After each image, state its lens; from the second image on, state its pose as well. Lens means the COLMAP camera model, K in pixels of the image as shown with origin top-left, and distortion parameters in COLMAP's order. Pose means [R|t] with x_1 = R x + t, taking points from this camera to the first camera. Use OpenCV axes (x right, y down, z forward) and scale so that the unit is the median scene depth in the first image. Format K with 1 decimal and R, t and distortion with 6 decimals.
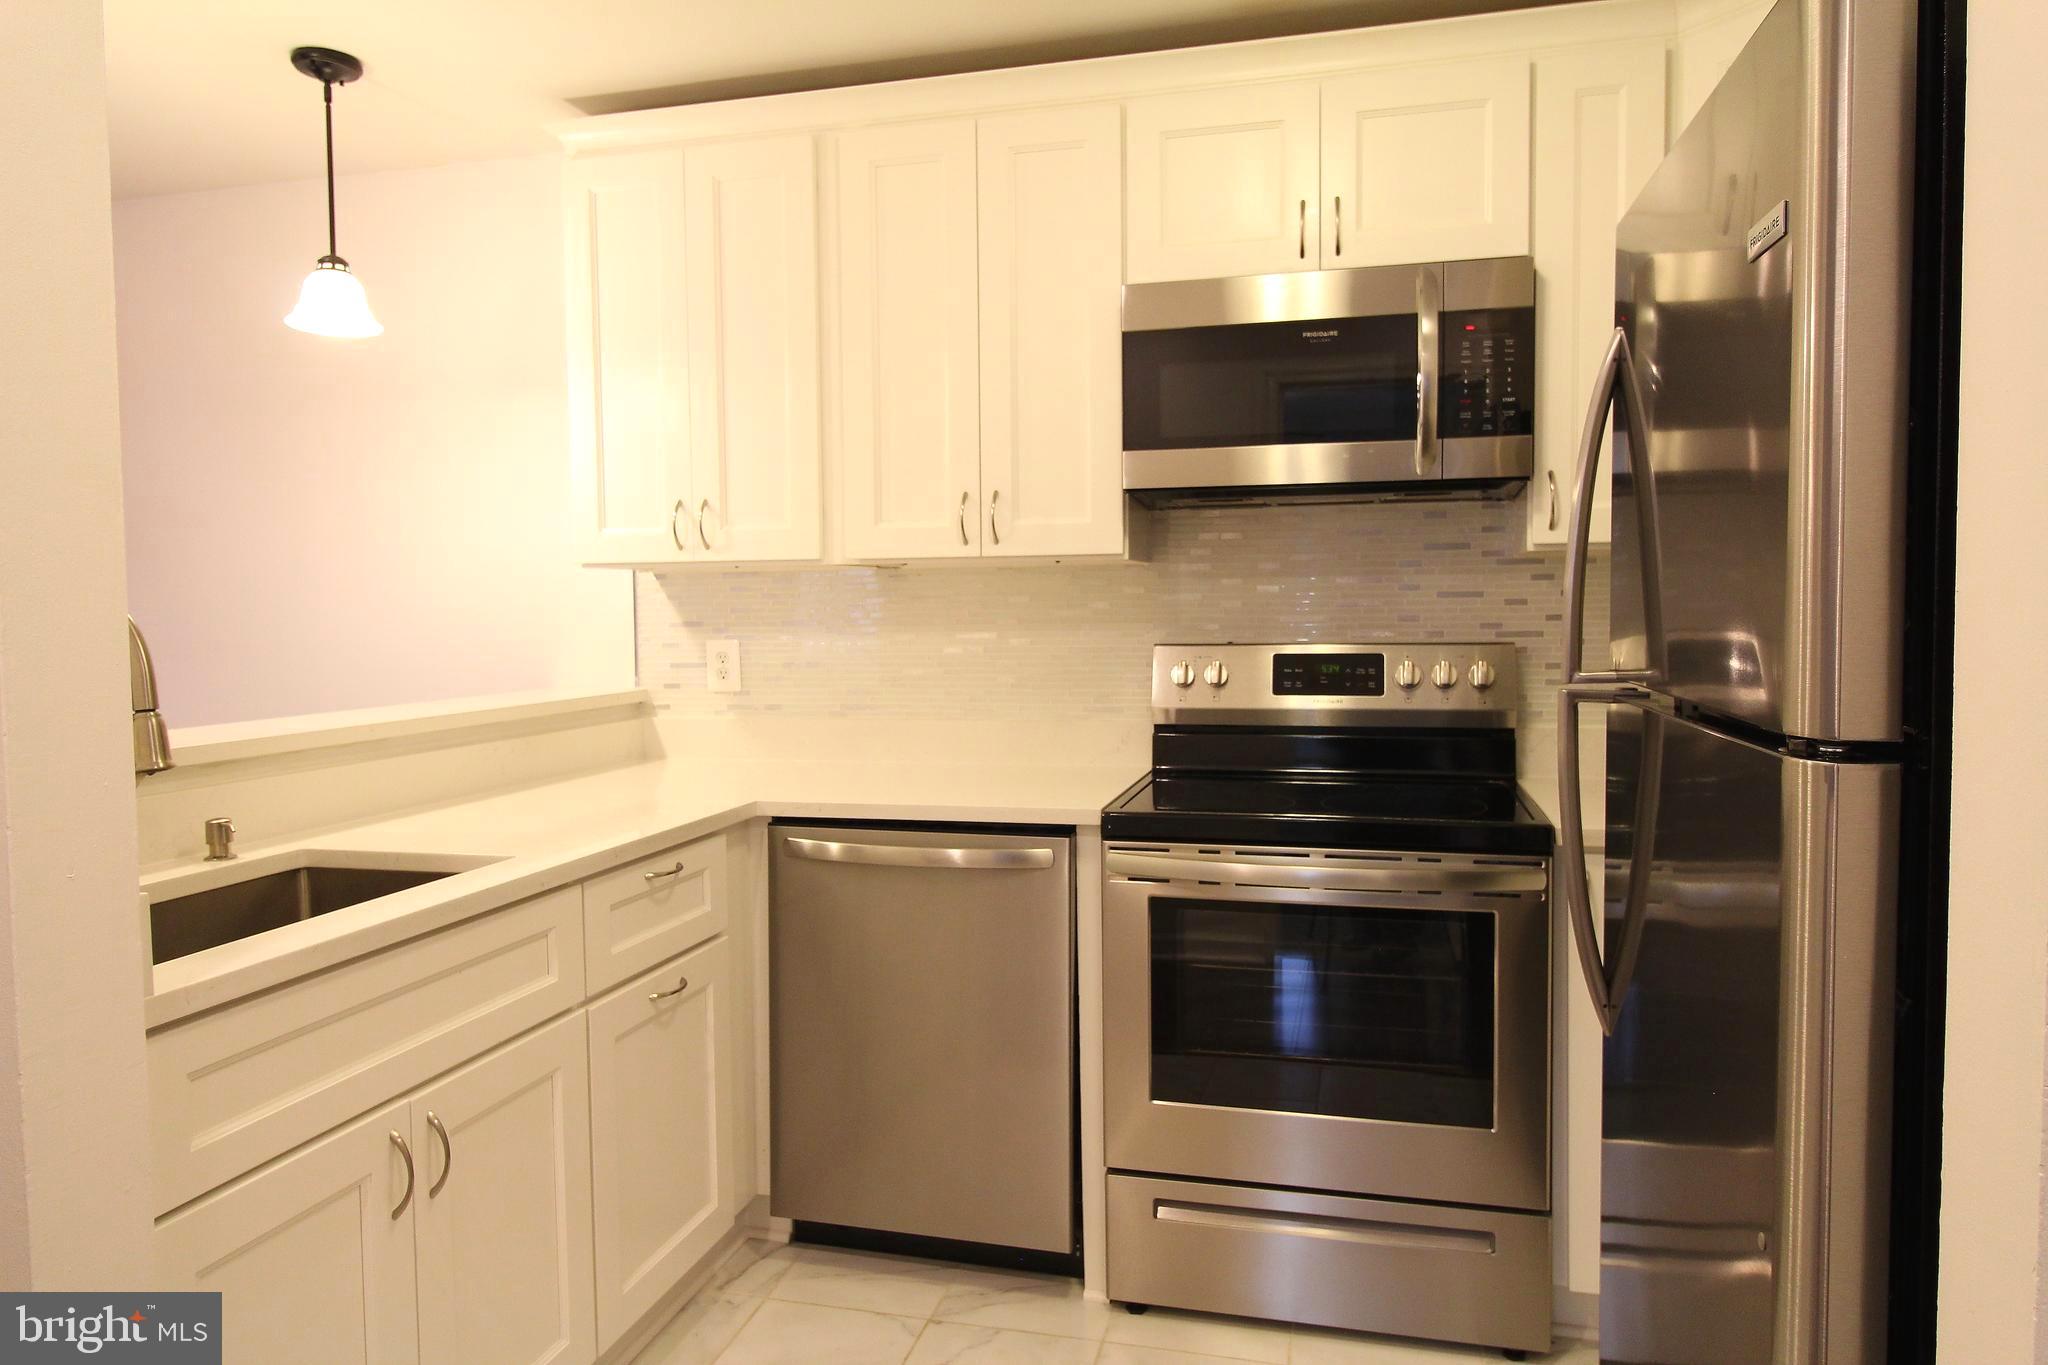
lens RADIAL K [[1313.2, 0, 1024.0], [0, 1313.2, 682.5], [0, 0, 1]] dist [0.007332, 0.001395]
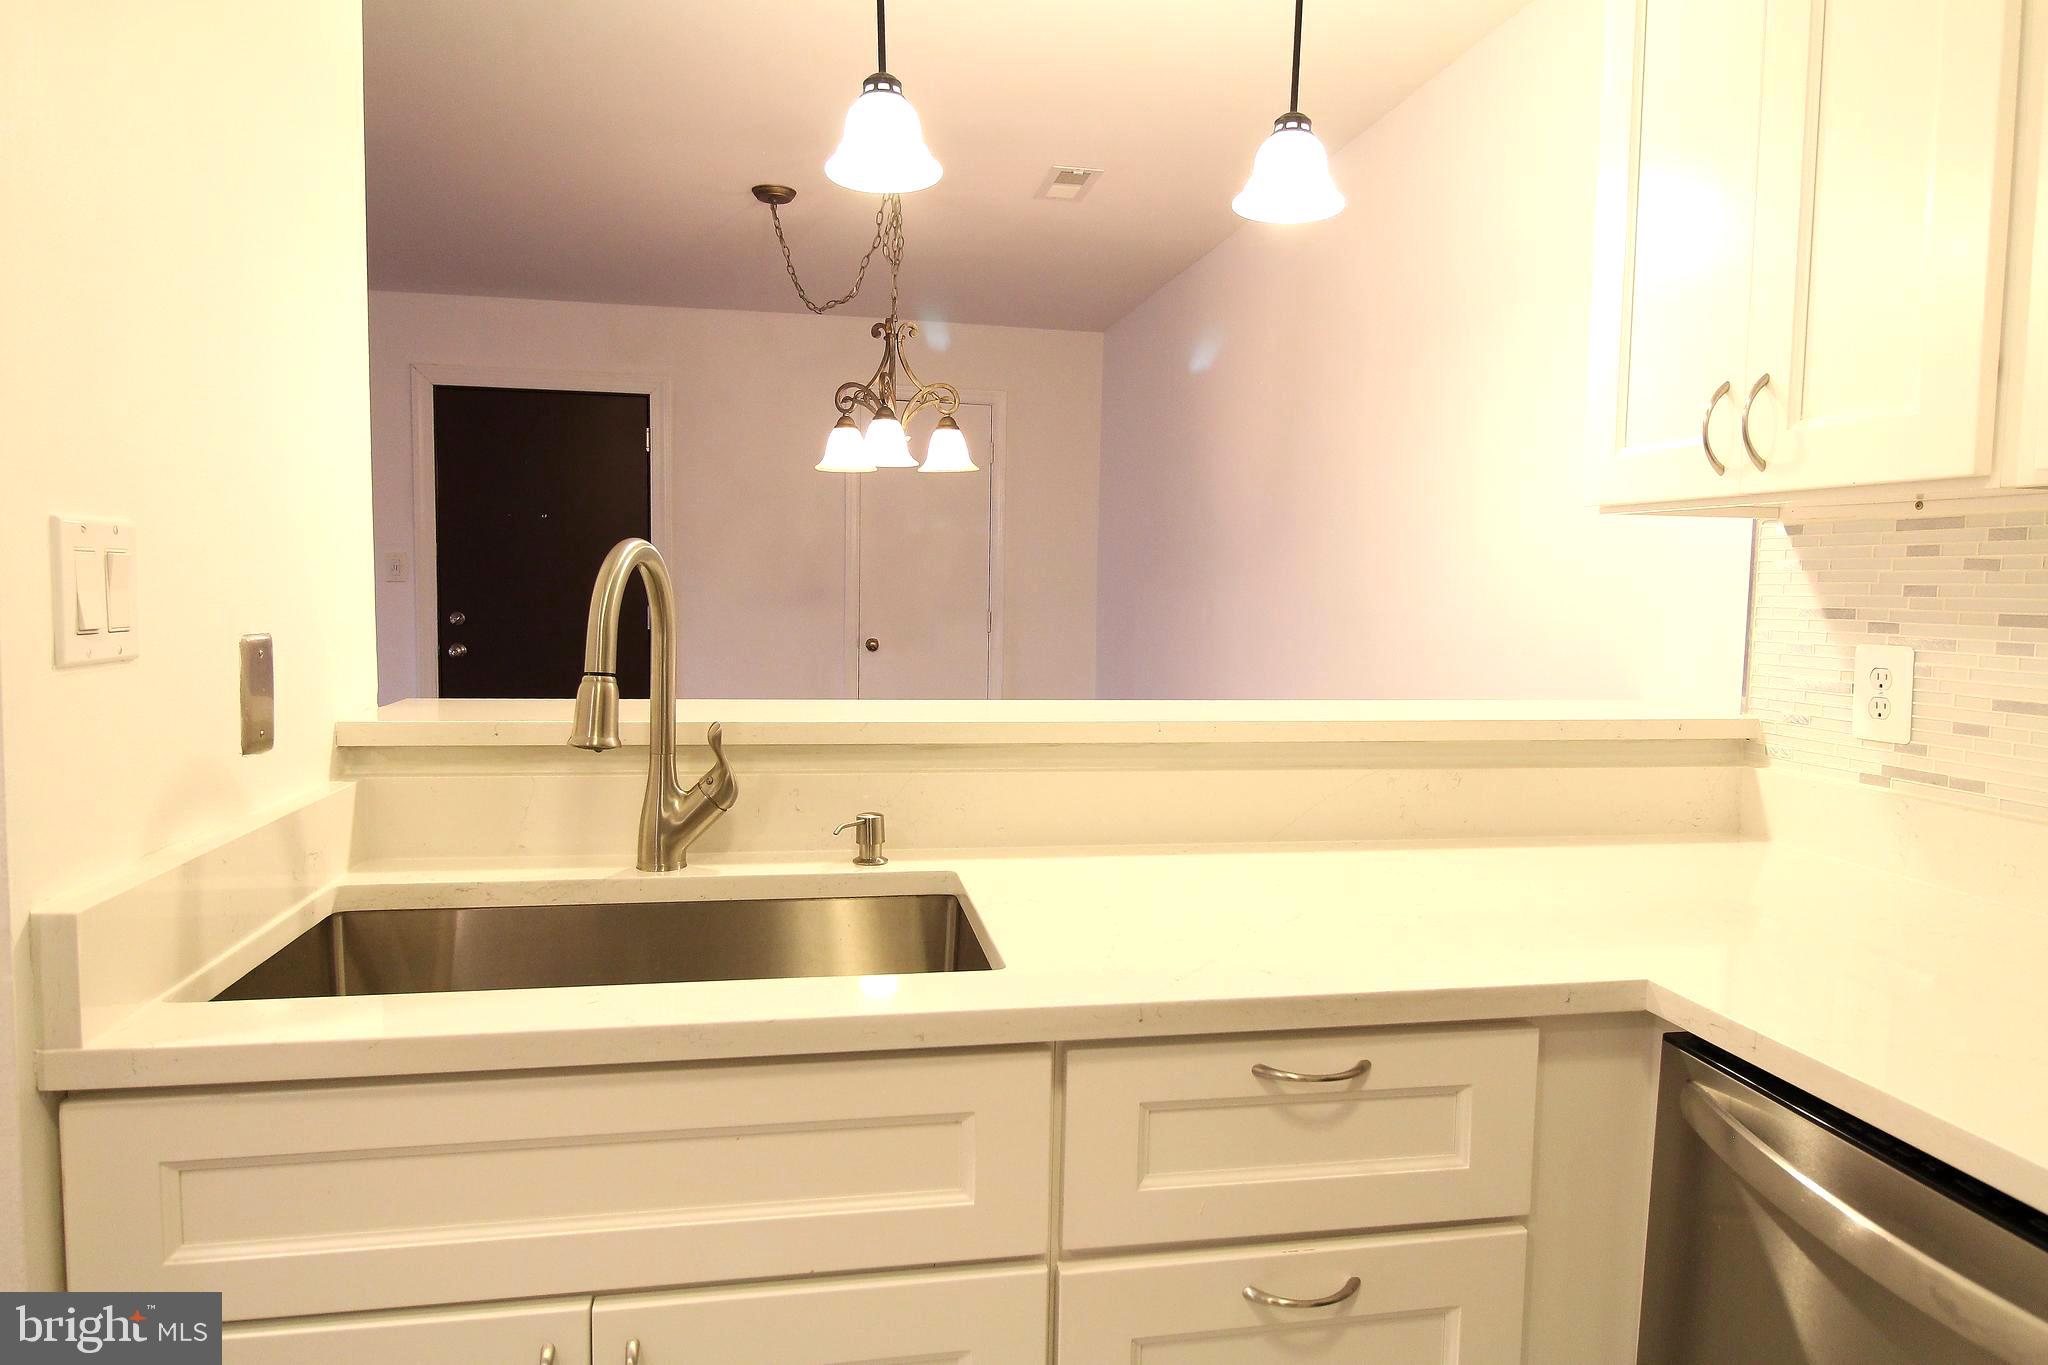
lens RADIAL K [[1246.7, 0, 1023.9], [0, 1246.7, 668.2], [0, 0, 1]] dist [-0.004633, -0.001946]
pose [[0.434722, 0.084863, -0.896557, 0.113809], [-0.079044, 0.995304, 0.055883, -0.036275], [0.897089, 0.046574, 0.439389, 0.709844]]
